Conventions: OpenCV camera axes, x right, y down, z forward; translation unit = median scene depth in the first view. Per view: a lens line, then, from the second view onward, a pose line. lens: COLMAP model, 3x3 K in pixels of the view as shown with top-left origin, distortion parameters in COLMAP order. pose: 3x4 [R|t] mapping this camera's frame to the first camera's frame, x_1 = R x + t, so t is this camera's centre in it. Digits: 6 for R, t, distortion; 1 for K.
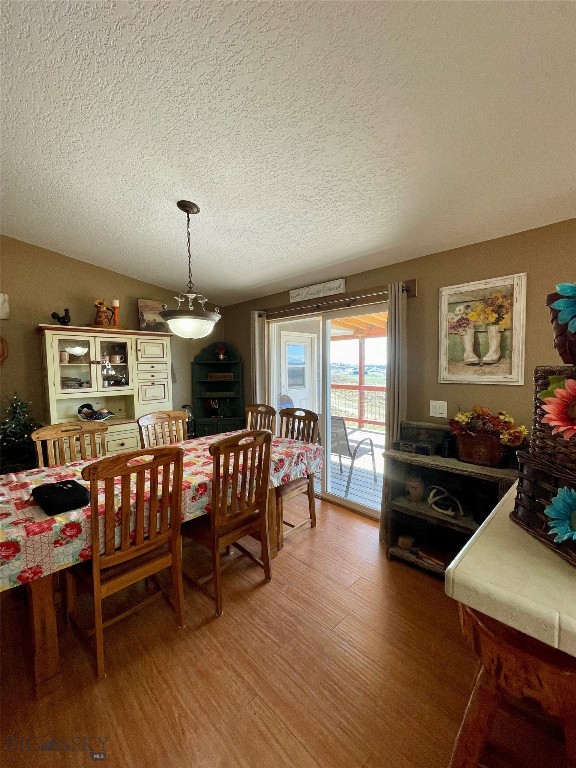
lens RADIAL K [[312.9, 0, 286.5], [0, 312.9, 382.5], [0, 0, 1]] dist [0.000360, 0.000023]
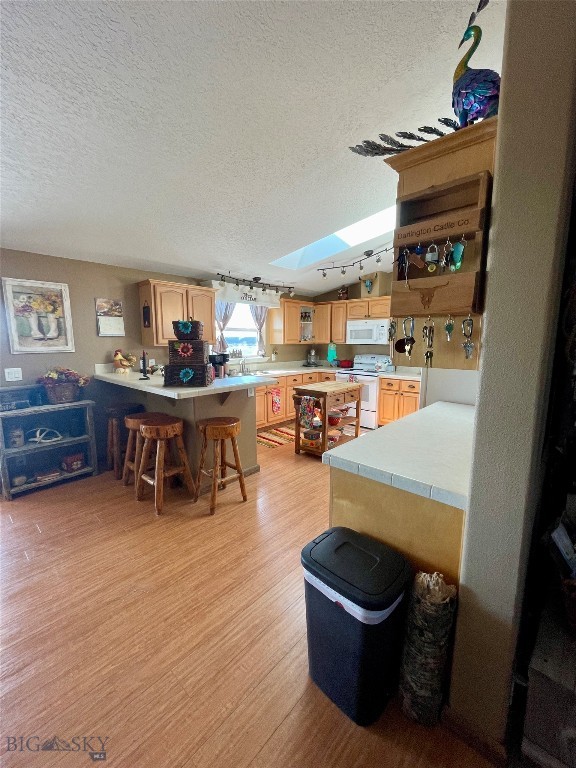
lens RADIAL K [[312.9, 0, 286.3], [0, 312.9, 382.6], [0, 0, 1]] dist [0.000360, 0.000023]
pose [[-0.057498, -0.135234, 0.989144, -0.943498], [0.052223, 0.989019, 0.138253, -0.001470], [-0.996979, 0.059605, -0.049804, -0.041547]]
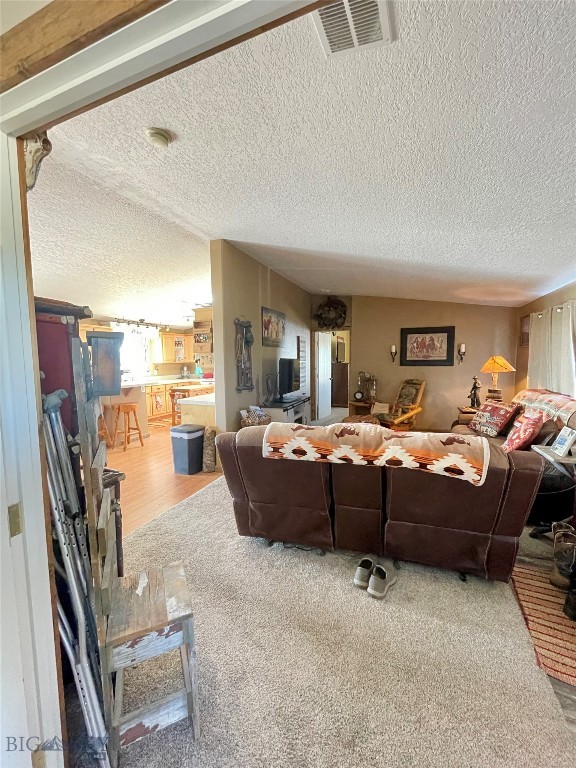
lens RADIAL K [[312.9, 0, 285.8], [0, 312.9, 385.3], [0, 0, 1]] dist [0.000360, 0.000023]
pose [[-0.405241, -0.073178, 0.911276, -2.501674], [0.056181, 0.992914, 0.104717, -0.003345], [-0.912482, 0.093632, -0.398258, 0.010569]]
